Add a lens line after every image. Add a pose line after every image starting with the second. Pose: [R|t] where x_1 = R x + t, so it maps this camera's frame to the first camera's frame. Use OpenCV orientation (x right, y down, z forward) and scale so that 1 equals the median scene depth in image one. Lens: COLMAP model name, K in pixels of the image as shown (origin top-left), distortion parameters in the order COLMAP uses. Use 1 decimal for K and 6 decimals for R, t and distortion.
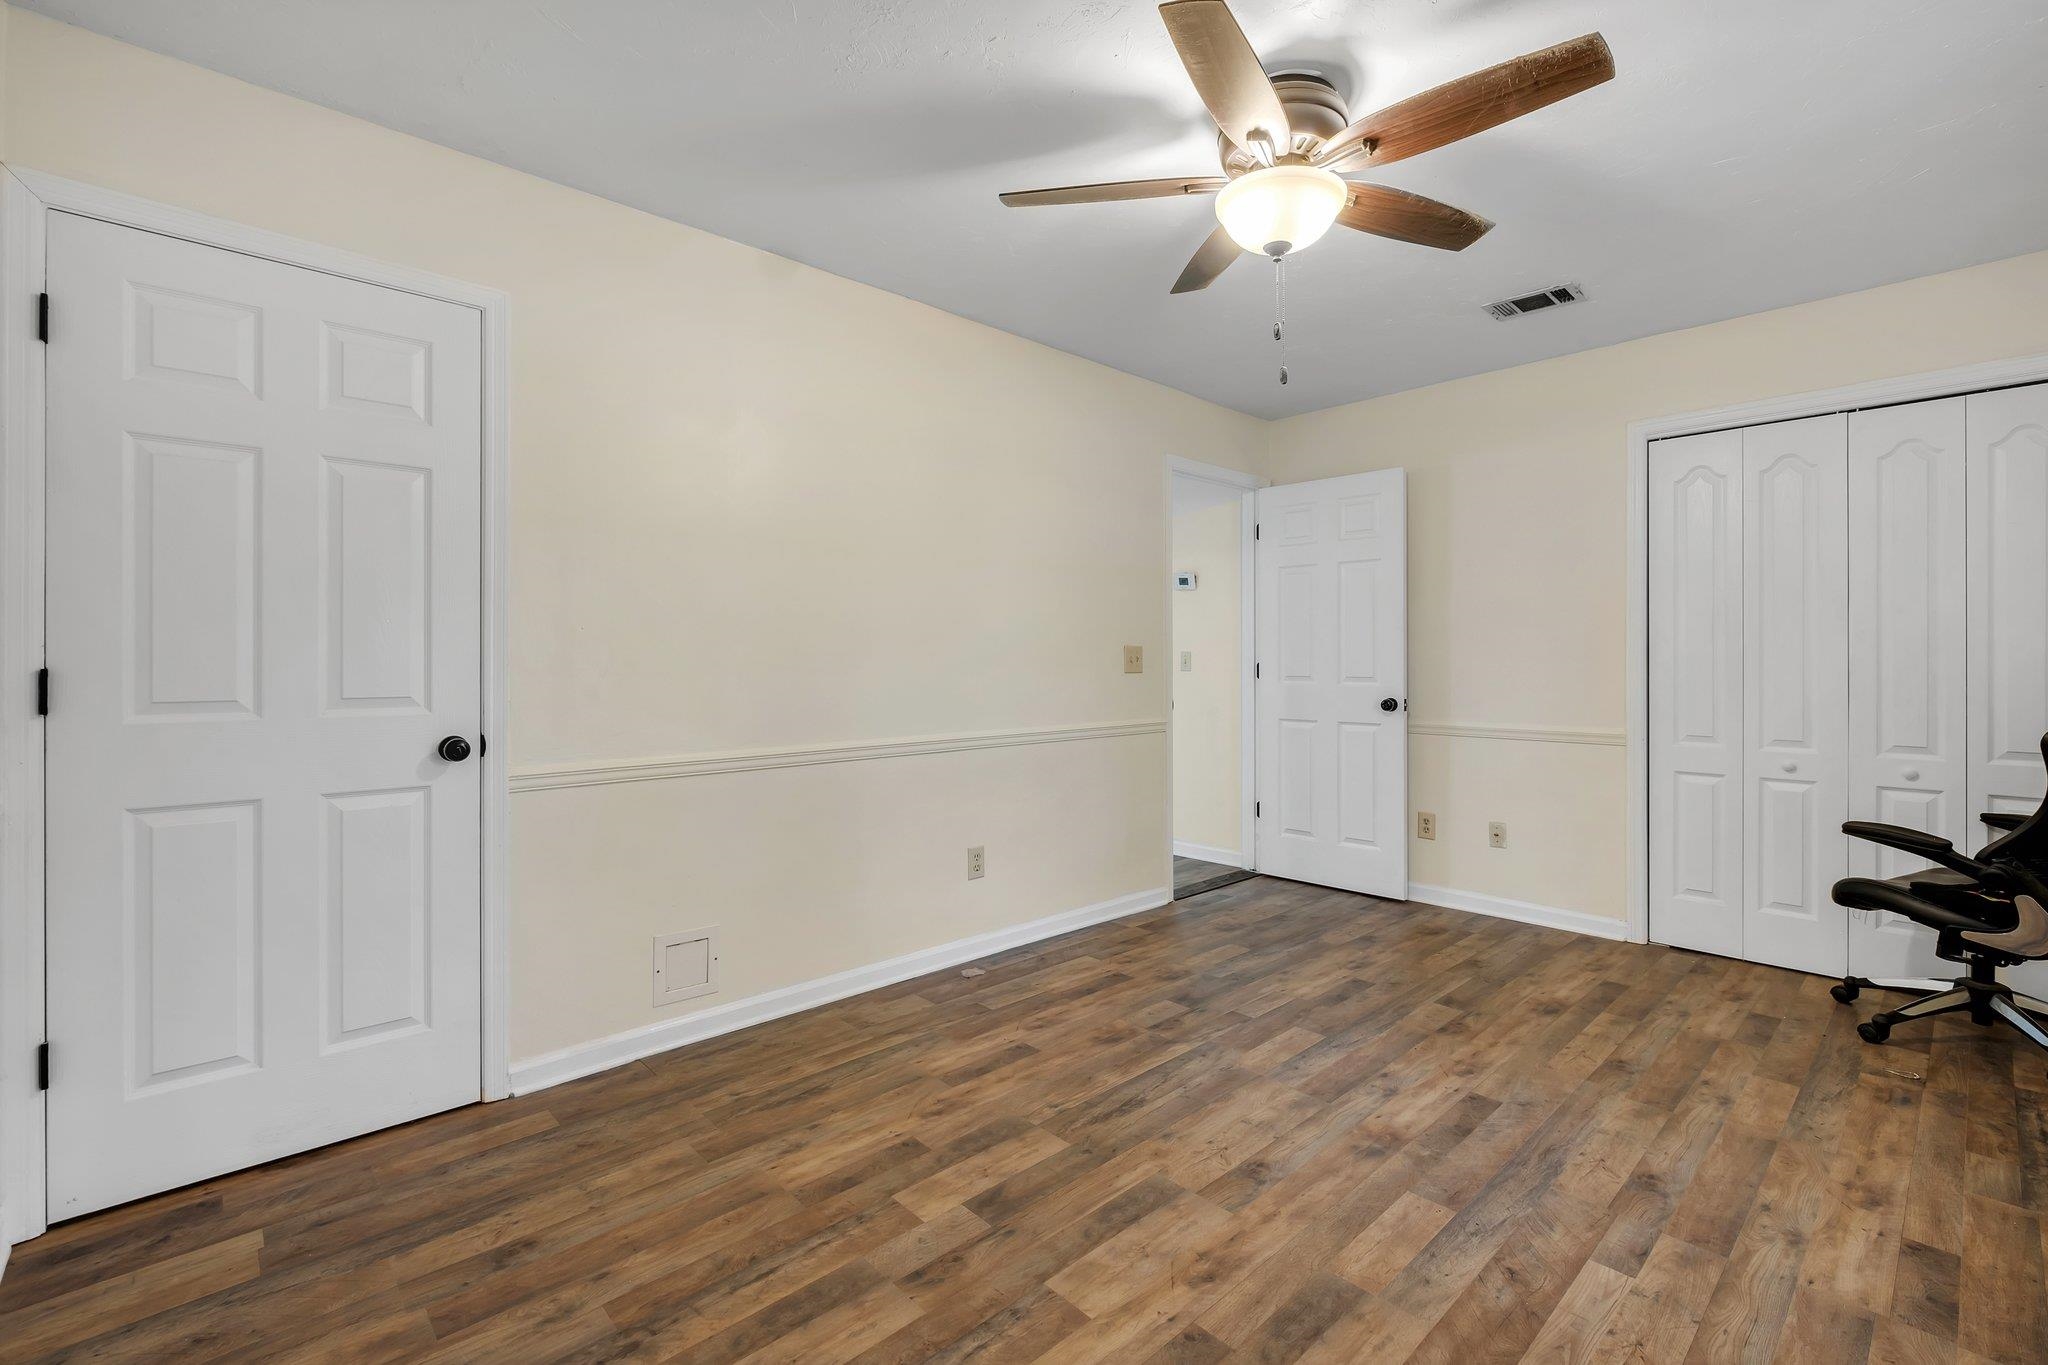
lens RADIAL K [[897.0, 0, 1025.1], [0, 897.0, 672.2], [0, 0, 1]] dist [-0.016096, 0.000301]
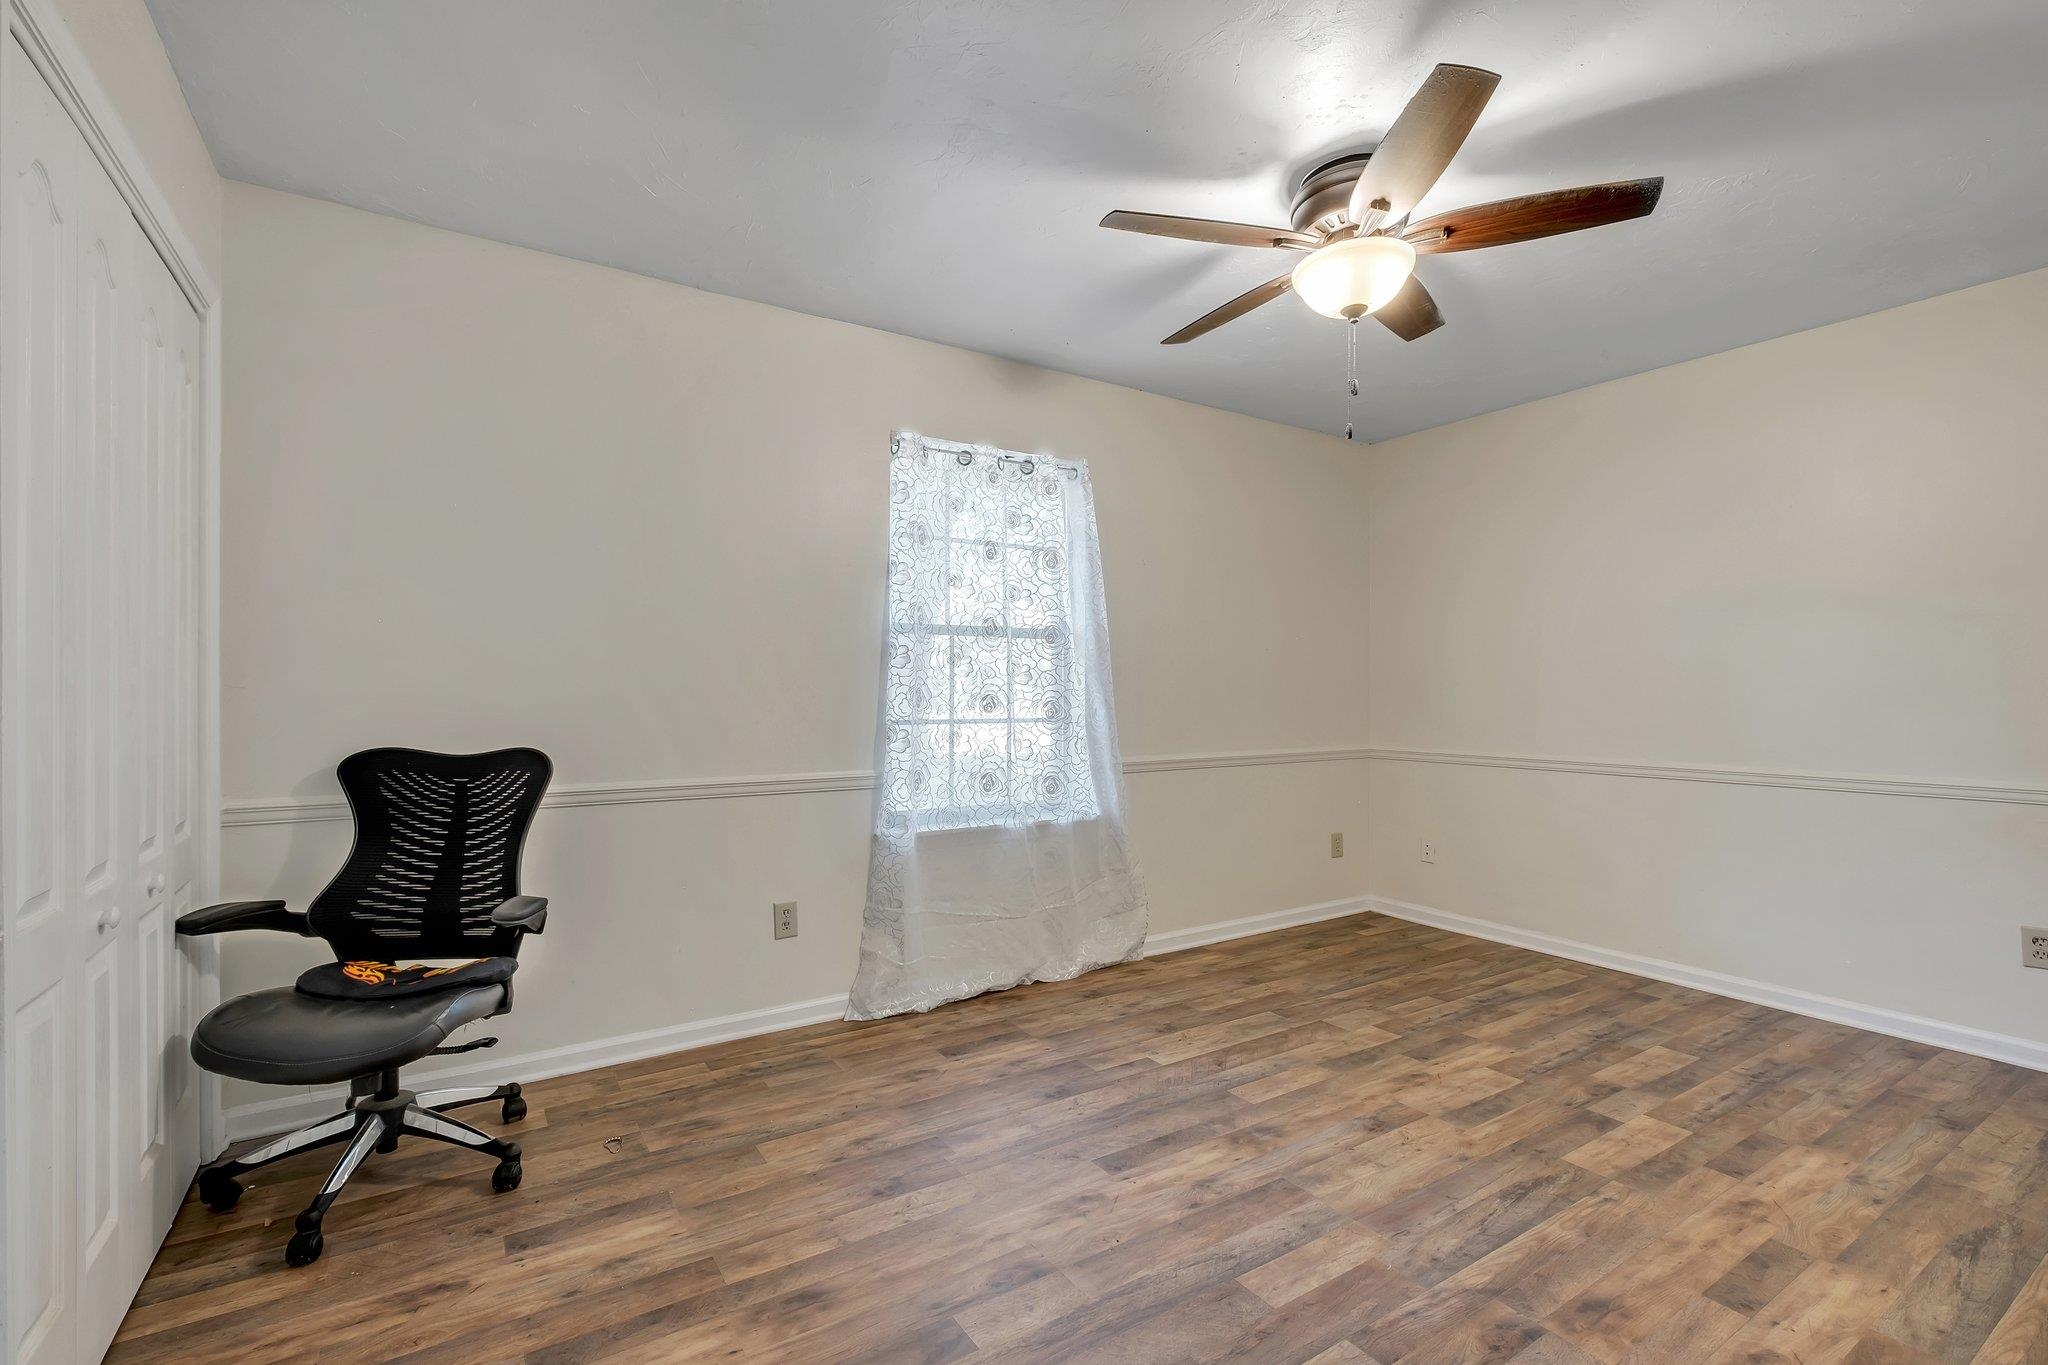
lens RADIAL K [[897.0, 0, 1015.5], [0, 897.0, 689.9], [0, 0, 1]] dist [-0.016096, 0.000301]
pose [[-0.981246, 0.002790, 0.192739, 0.466469], [0.005296, 0.999908, 0.012488, -0.032256], [-0.192686, 0.013274, -0.981171, 2.097678]]
